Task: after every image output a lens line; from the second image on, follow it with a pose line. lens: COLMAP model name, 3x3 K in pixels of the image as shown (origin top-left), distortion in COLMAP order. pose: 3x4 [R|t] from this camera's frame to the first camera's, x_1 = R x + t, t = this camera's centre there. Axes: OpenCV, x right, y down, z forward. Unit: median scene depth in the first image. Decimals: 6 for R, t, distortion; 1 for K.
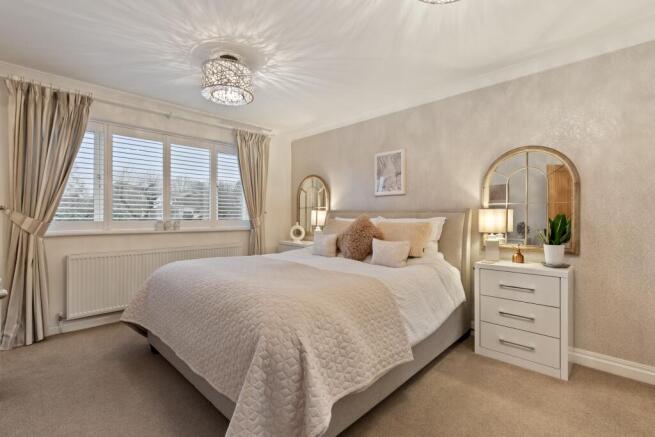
lens RADIAL K [[298.6, 0, 327.1], [0, 298.6, 214.9], [0, 0, 1]] dist [0.004429, -0.001840]
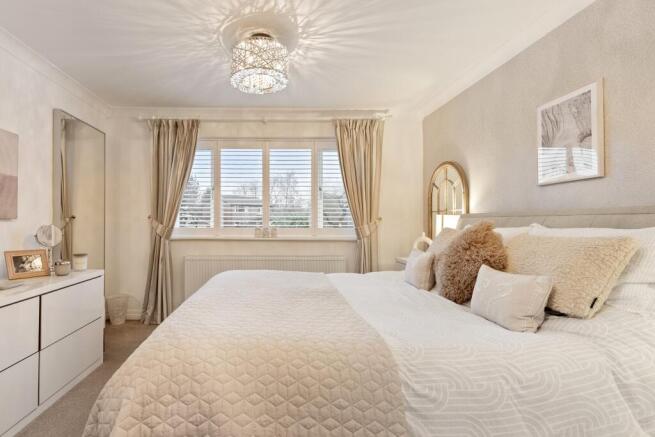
lens RADIAL K [[328.0, 0, 327.5], [0, 328.0, 220.6], [0, 0, 1]] dist [0.006243, -0.000146]
pose [[0.707220, -0.005728, -0.706971, 0.360668], [0.002127, 0.999980, -0.005974, 0.002166], [0.706991, 0.002722, 0.707218, 0.369698]]
